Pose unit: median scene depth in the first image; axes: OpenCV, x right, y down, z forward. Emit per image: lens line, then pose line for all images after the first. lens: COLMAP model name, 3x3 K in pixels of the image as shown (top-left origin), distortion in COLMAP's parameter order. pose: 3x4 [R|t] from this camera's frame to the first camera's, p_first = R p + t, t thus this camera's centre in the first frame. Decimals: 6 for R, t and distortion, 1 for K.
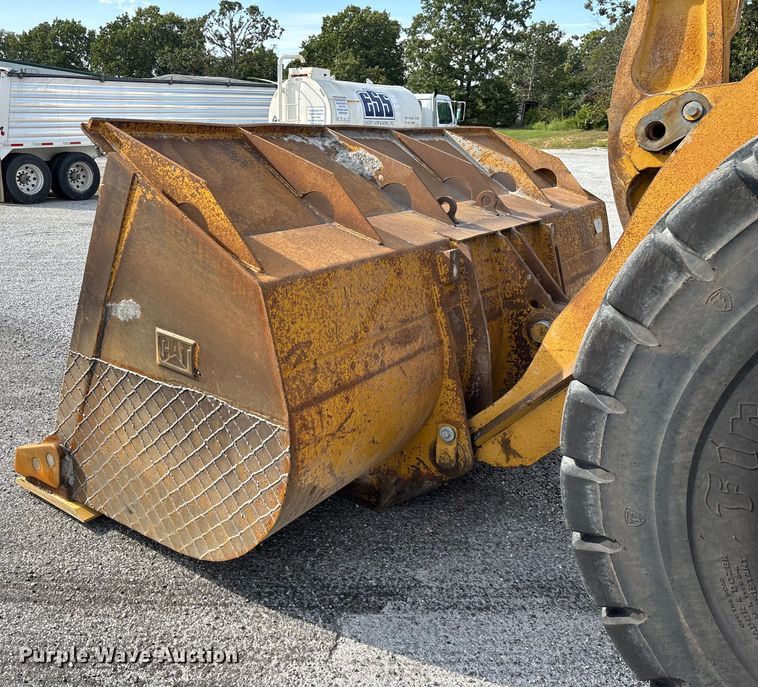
lens RADIAL K [[602.3, 0, 377.8], [0, 602.3, 310.5], [0, 0, 1]] dist [0.064253, -0.083828]
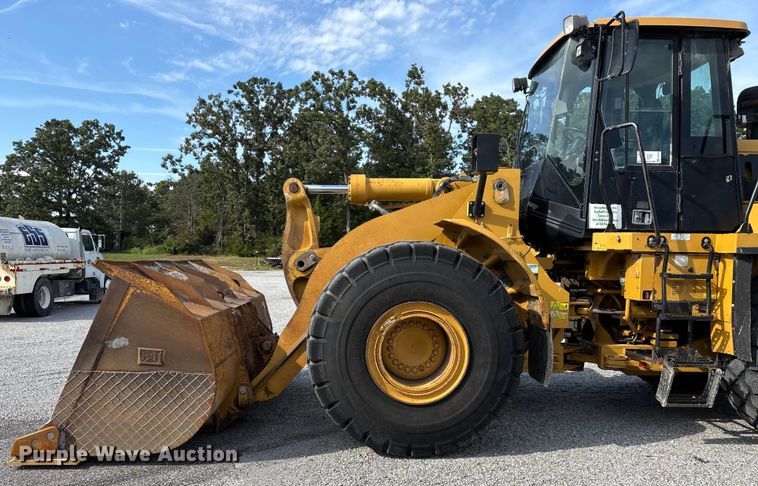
lens RADIAL K [[632.5, 0, 337.4], [0, 632.5, 243.4], [0, 0, 1]] dist [-0.003994, -0.000048]
pose [[0.790405, 0.013753, 0.612431, -1.086378], [0.166612, 0.957234, -0.236525, 0.299120], [-0.589492, 0.288989, 0.754311, -1.193960]]
